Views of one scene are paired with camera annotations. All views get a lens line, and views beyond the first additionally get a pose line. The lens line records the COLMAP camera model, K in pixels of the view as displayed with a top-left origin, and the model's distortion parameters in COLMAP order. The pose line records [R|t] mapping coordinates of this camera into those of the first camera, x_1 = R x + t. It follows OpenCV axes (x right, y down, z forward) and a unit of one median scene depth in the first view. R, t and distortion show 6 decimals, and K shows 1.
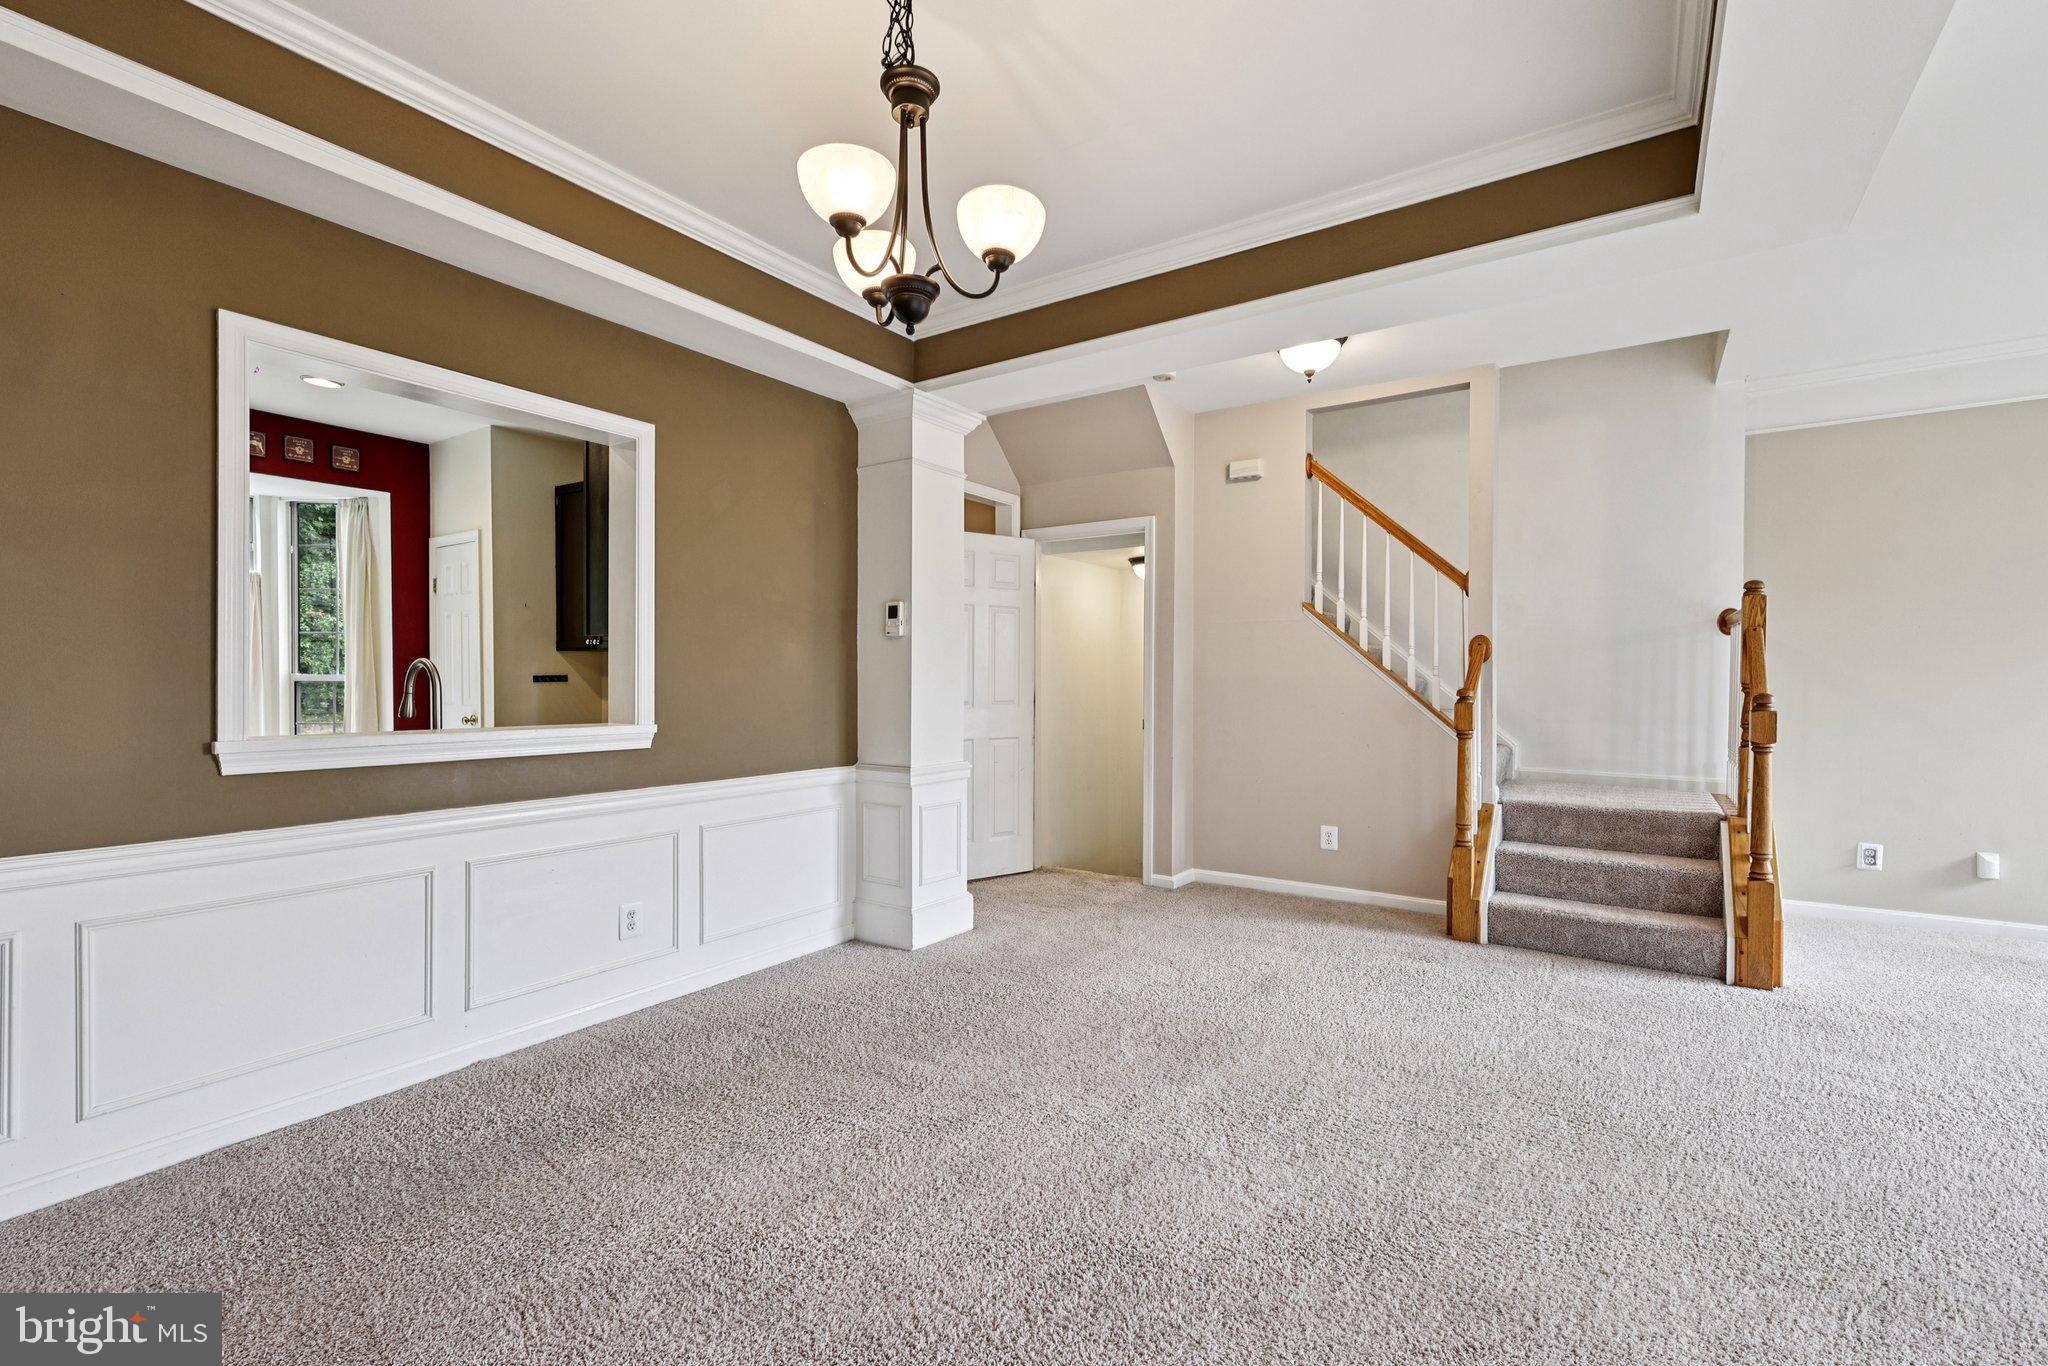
lens RADIAL K [[887.2, 0, 1025.0], [0, 887.2, 685.2], [0, 0, 1]] dist [0.002432, -0.000304]
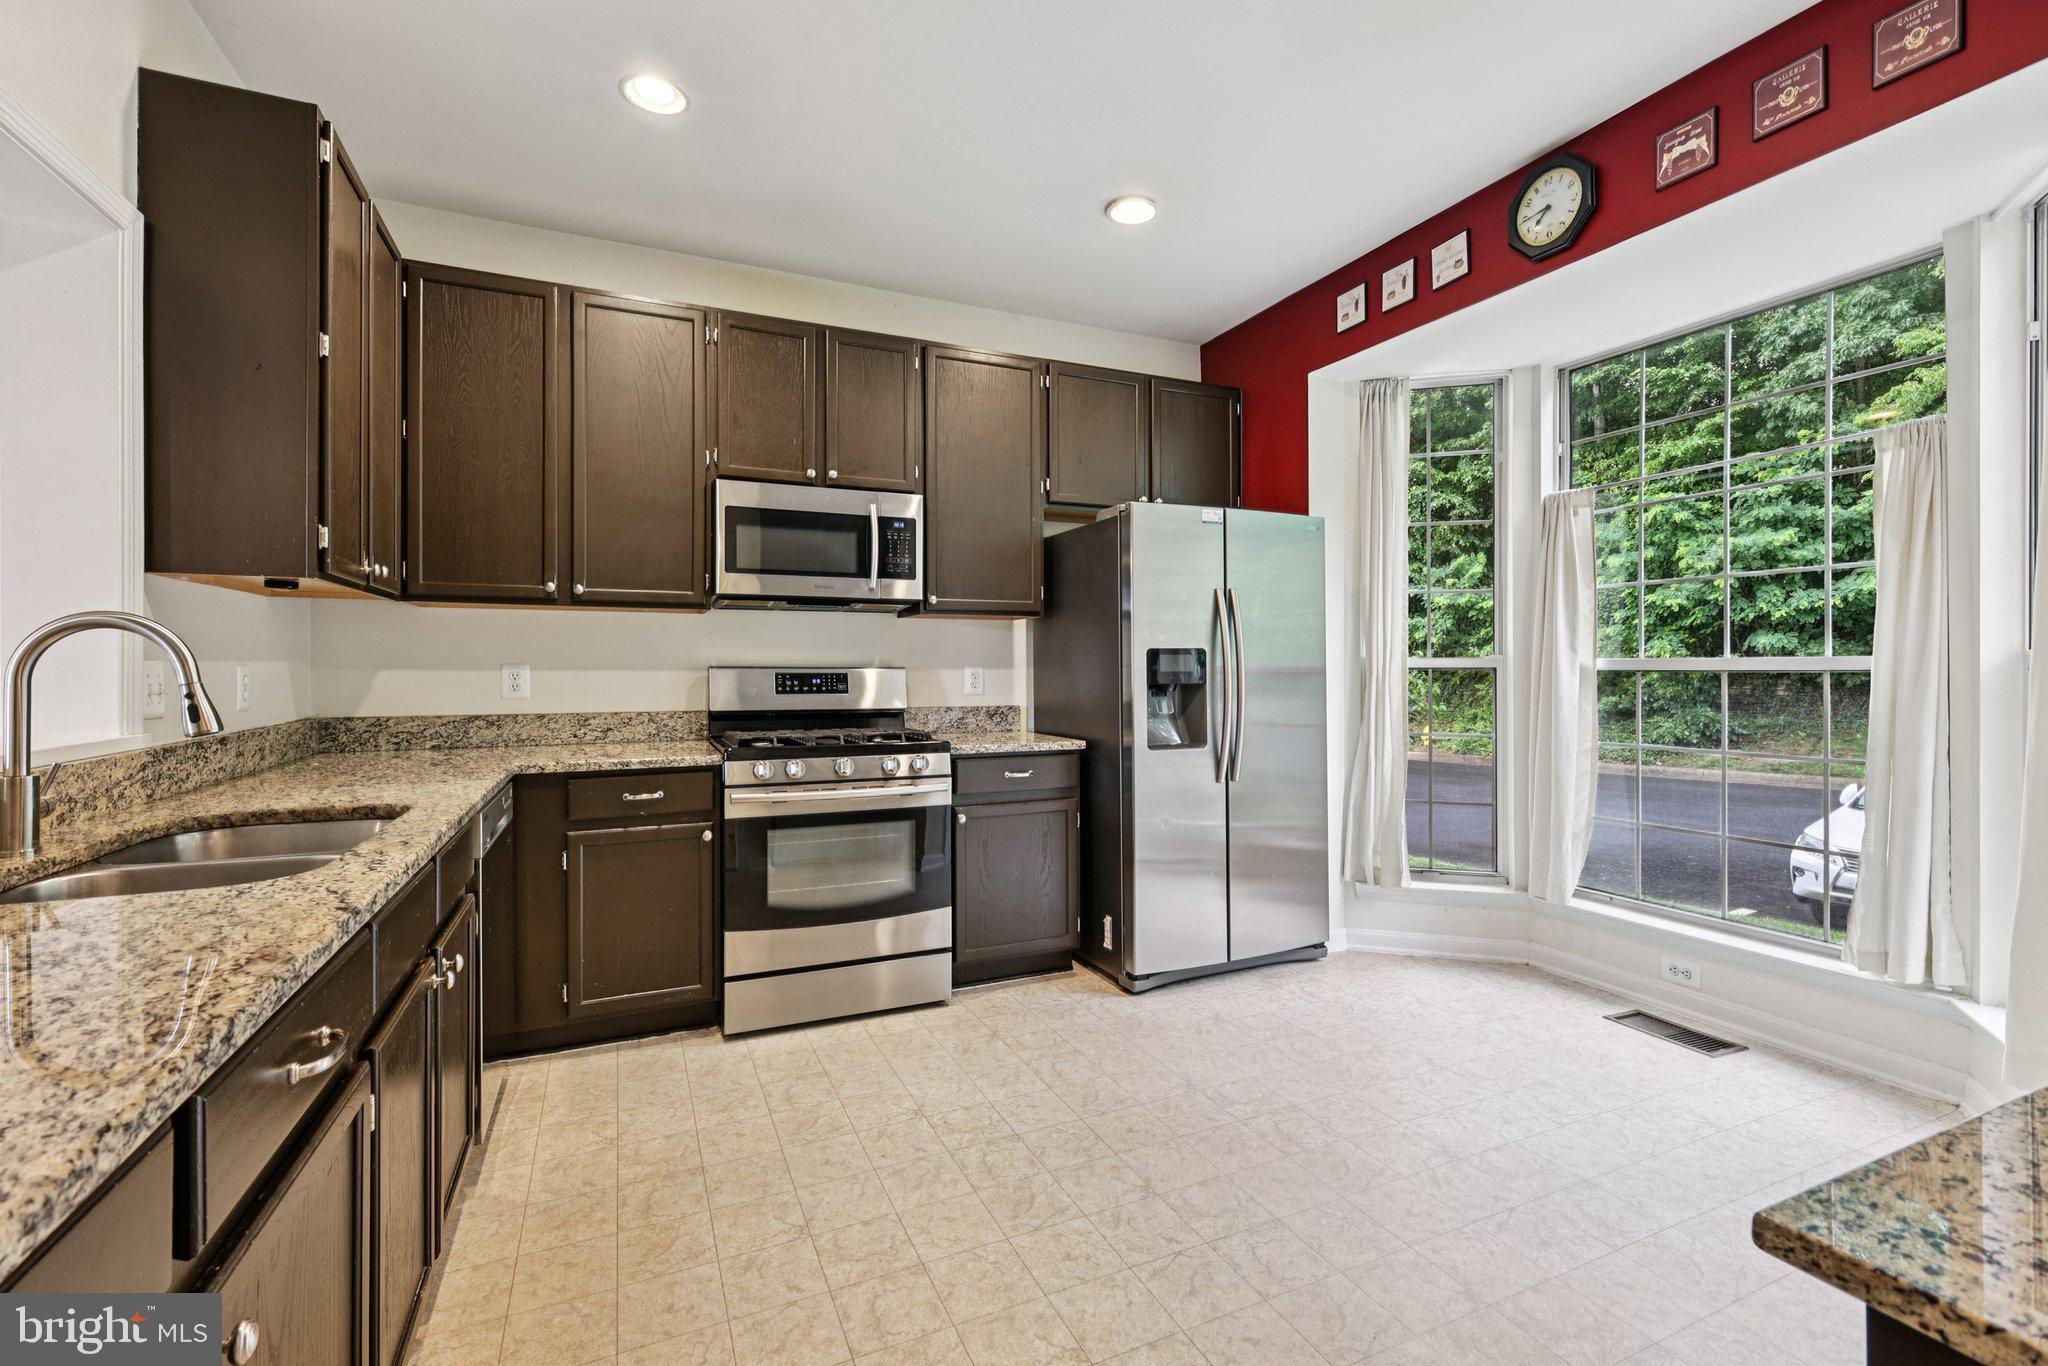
lens RADIAL K [[895.2, 0, 1023.9], [0, 895.2, 669.3], [0, 0, 1]] dist [0.001524, -0.000218]
pose [[-0.512219, -0.001409, -0.858854, -0.382013], [-0.008773, 0.999955, 0.003592, -0.002385], [0.858810, 0.009375, -0.512208, 1.212872]]
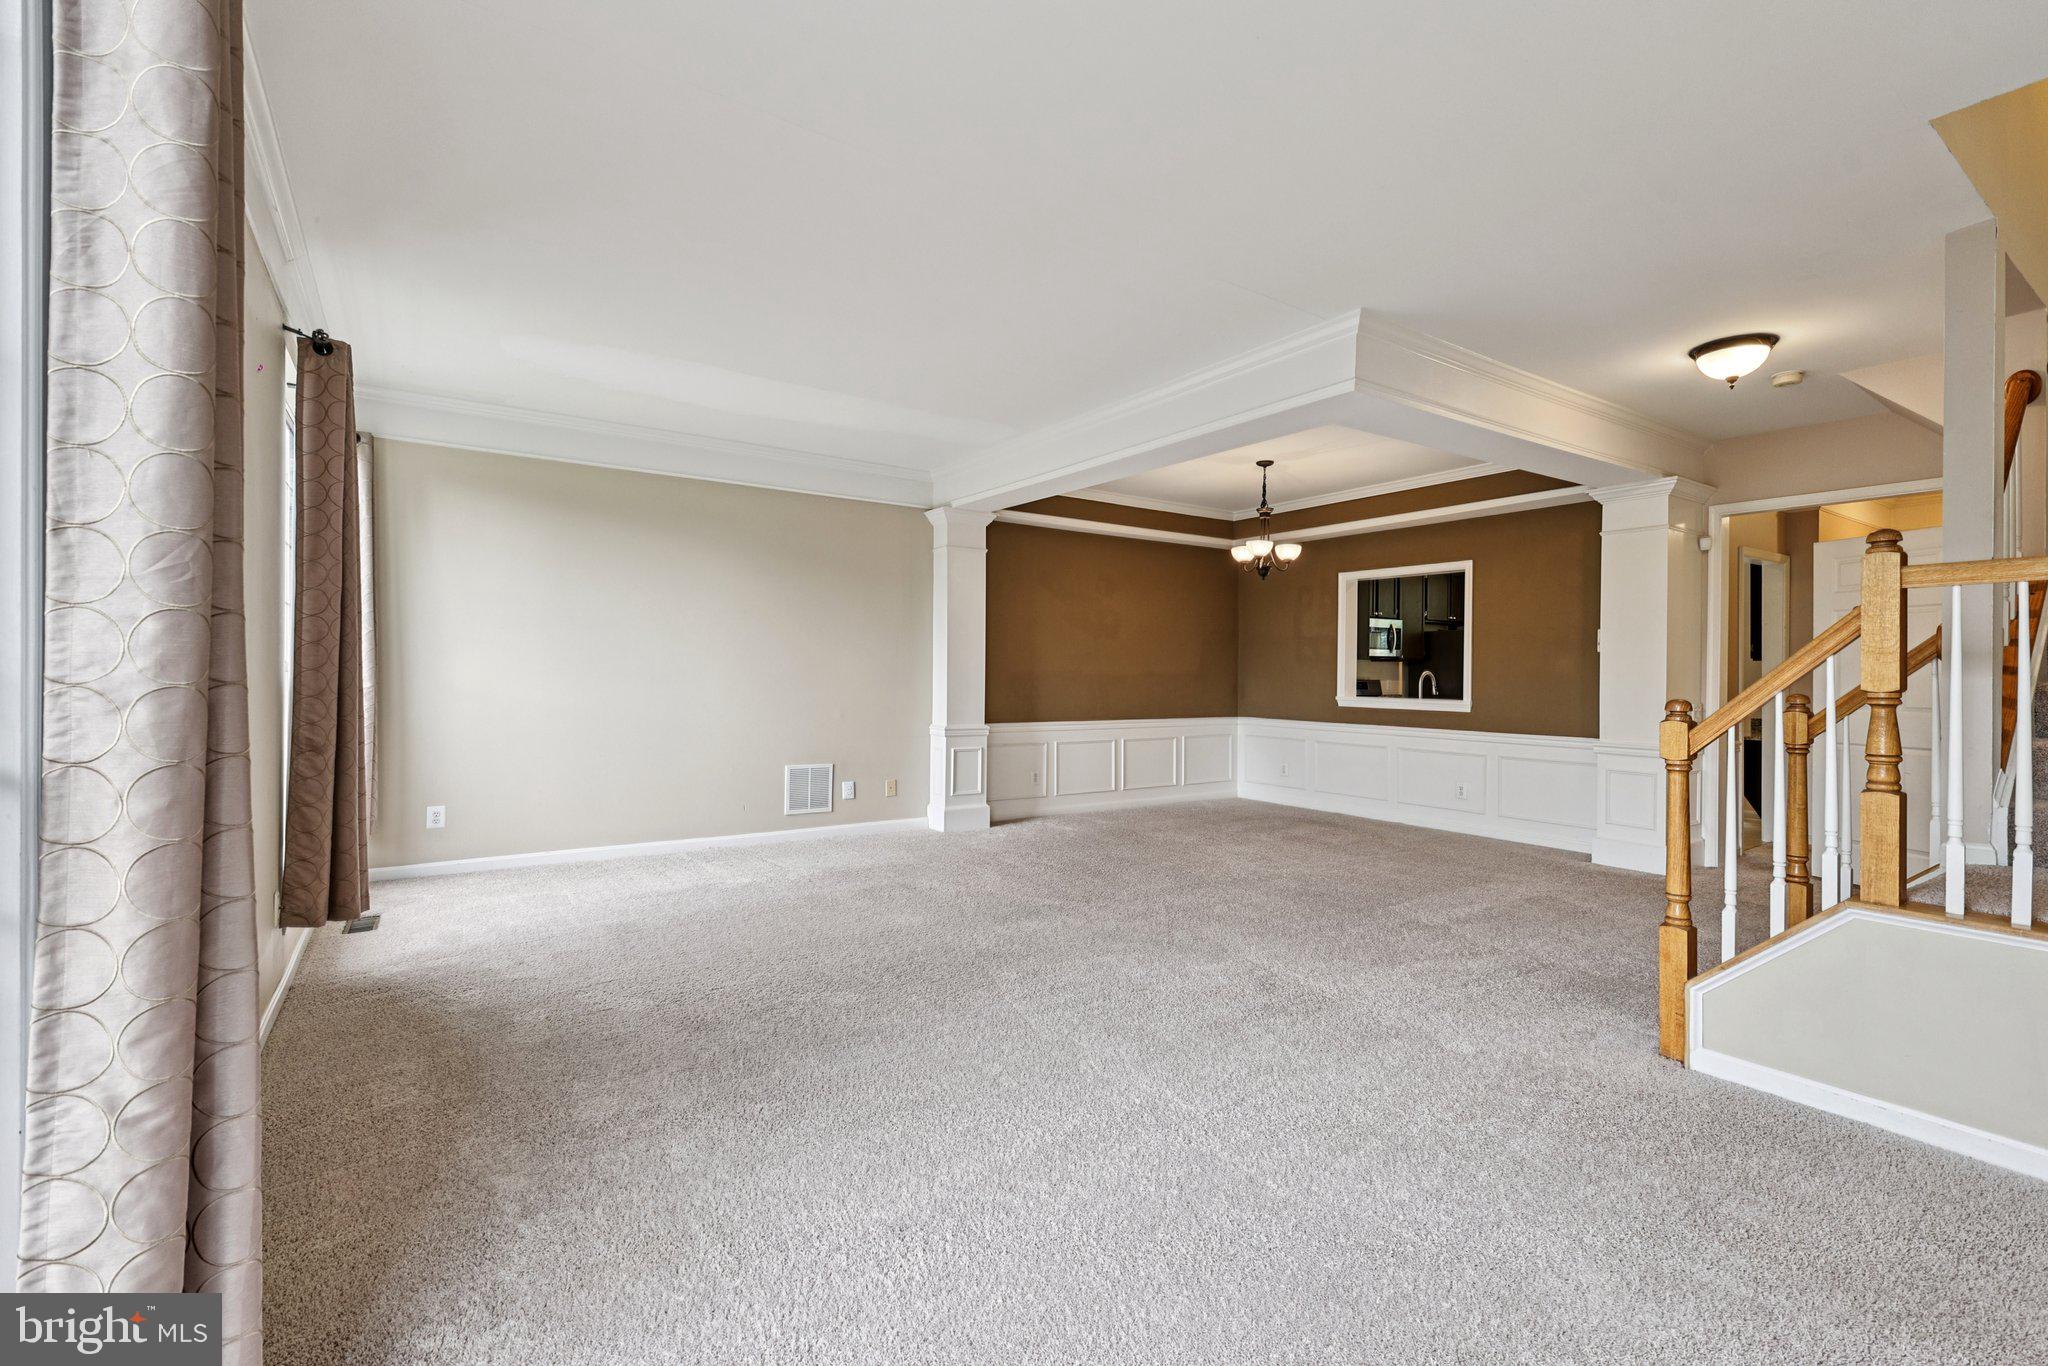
lens RADIAL K [[902.1, 0, 1010.0], [0, 902.1, 676.4], [0, 0, 1]] dist [-0.000684, -0.000061]
pose [[-0.371076, -0.004131, -0.928593, 1.576168], [-0.014511, 0.999894, 0.001350, -0.002025], [0.928489, 0.013975, -0.371096, 0.619394]]
